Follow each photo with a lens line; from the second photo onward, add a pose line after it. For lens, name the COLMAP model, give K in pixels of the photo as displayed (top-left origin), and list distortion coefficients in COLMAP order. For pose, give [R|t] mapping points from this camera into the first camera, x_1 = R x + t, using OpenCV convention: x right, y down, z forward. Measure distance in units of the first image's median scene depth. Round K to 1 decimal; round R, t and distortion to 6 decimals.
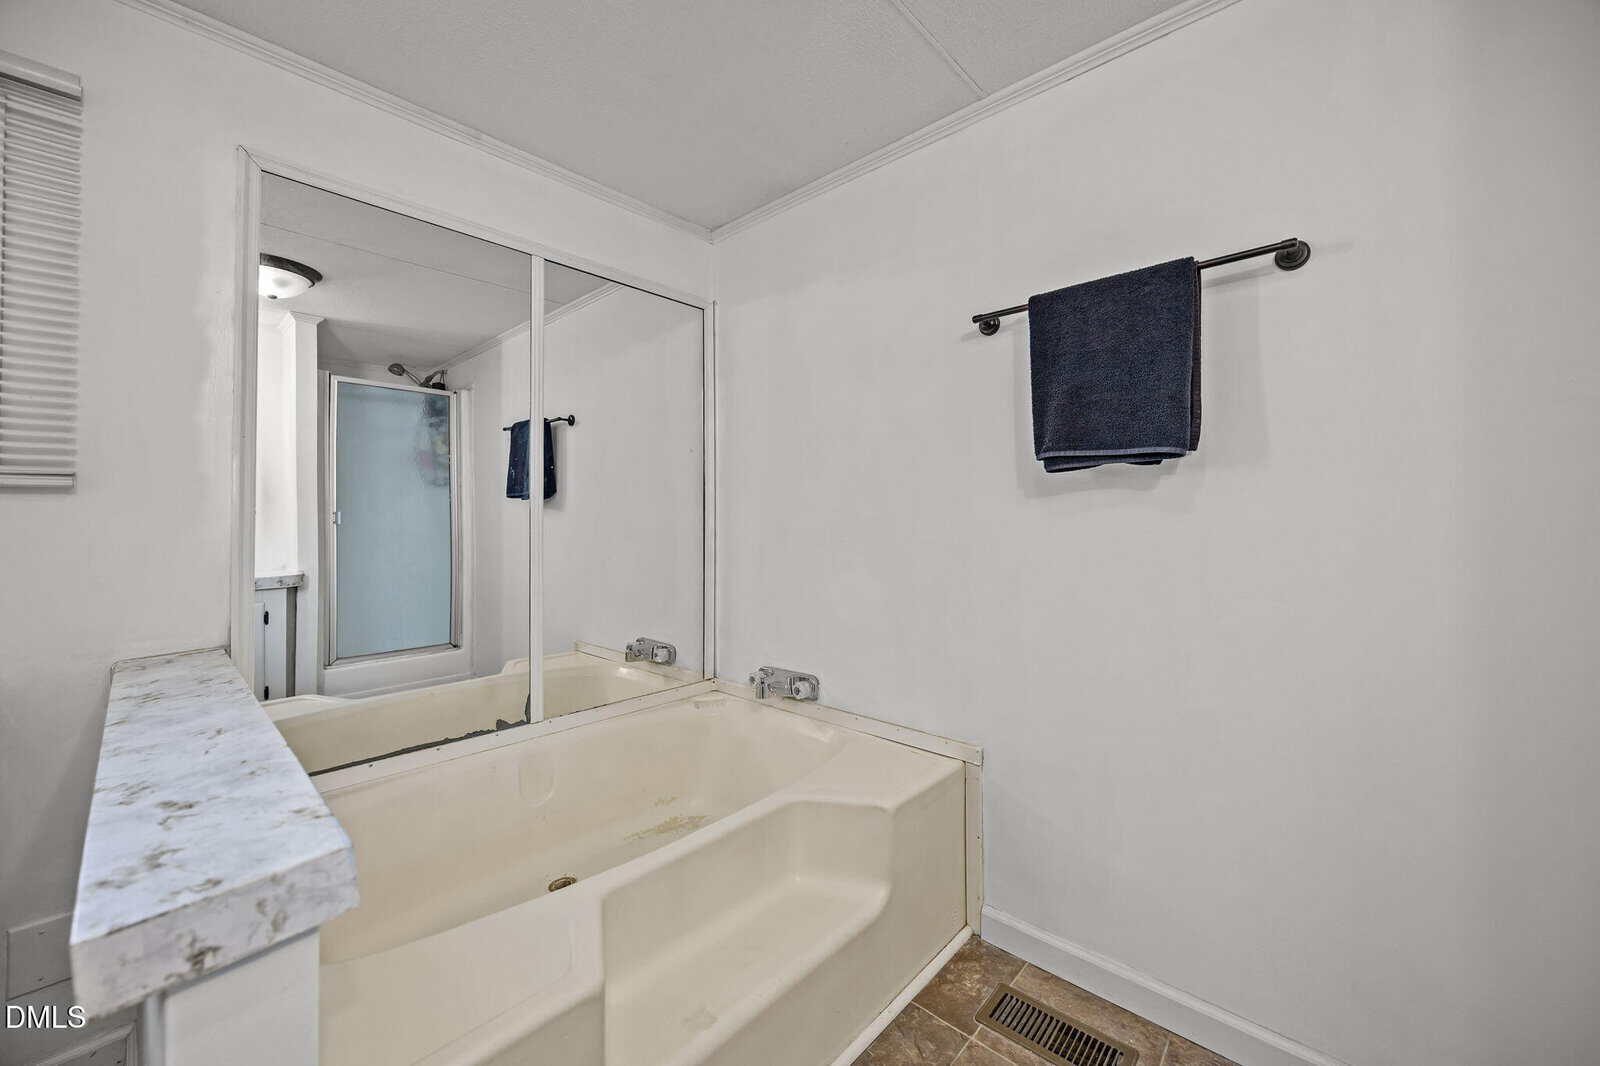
lens RADIAL K [[616.0, 0, 820.3], [0, 616.0, 505.7], [0, 0, 1]] dist [-0.001473, -0.000006]
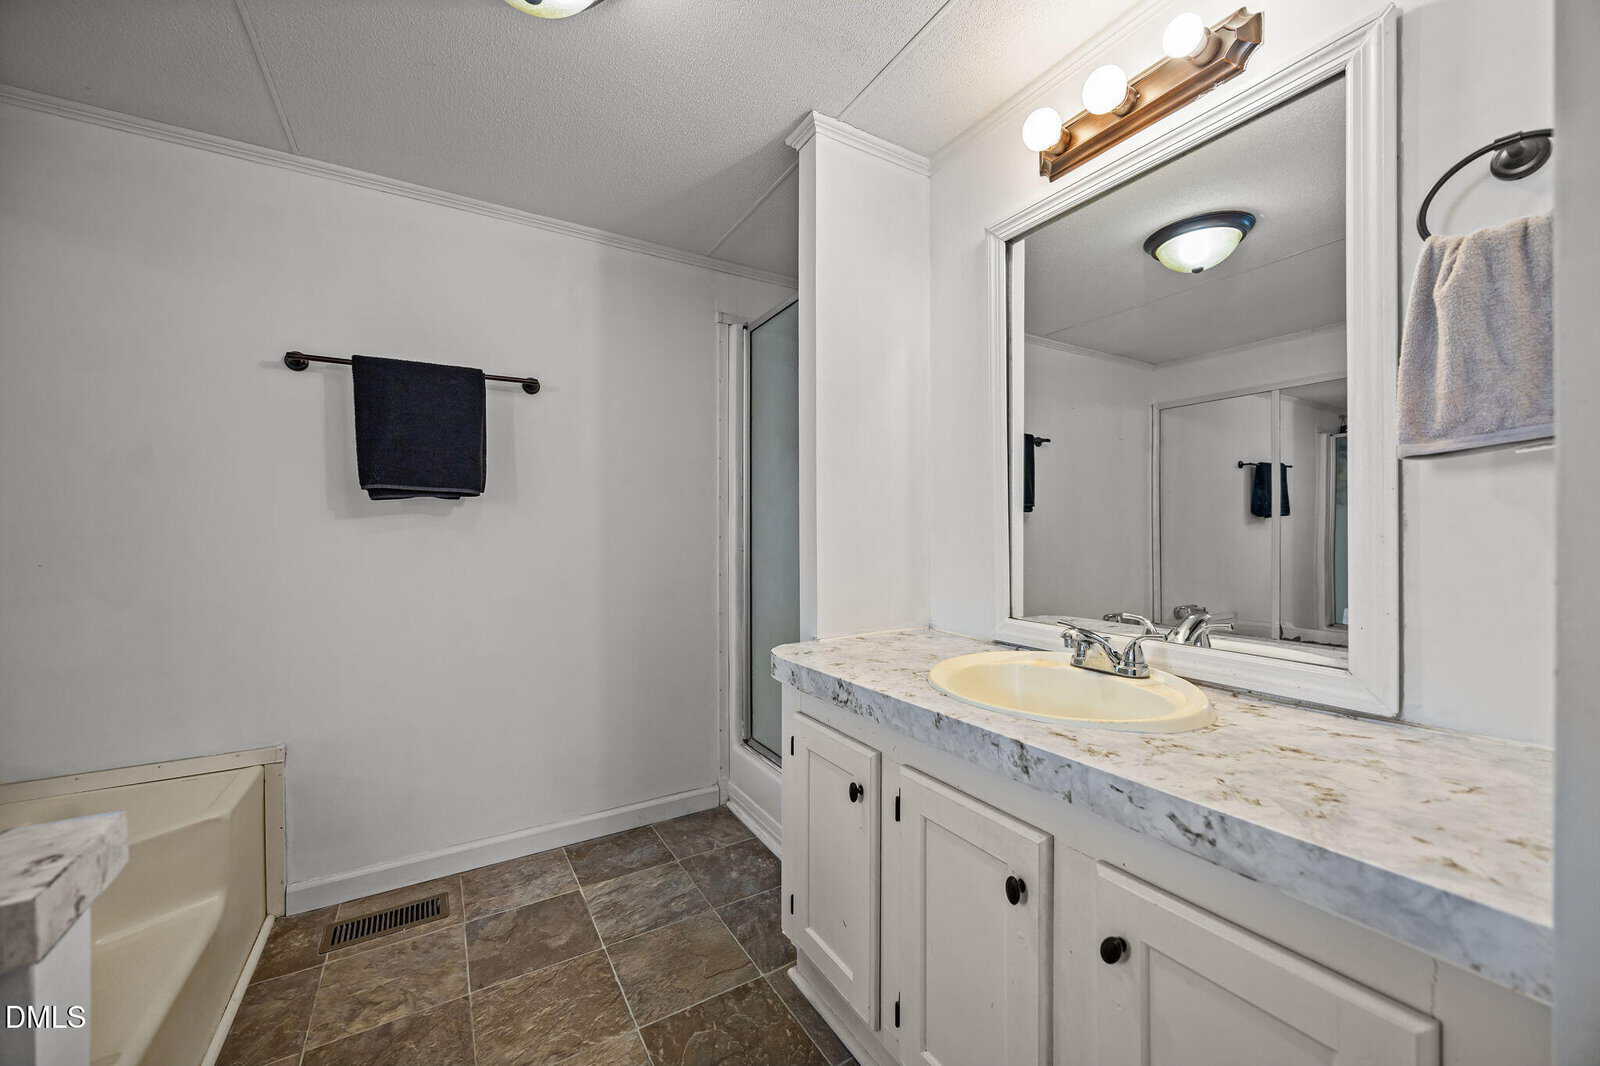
lens RADIAL K [[616.0, 0, 801.8], [0, 616.0, 533.6], [0, 0, 1]] dist [-0.001473, -0.000006]
pose [[0.293111, 0.001018, 0.956078, -0.590702], [-0.013949, 0.999898, 0.003212, -0.000738], [-0.955977, -0.014278, 0.293096, -0.225069]]
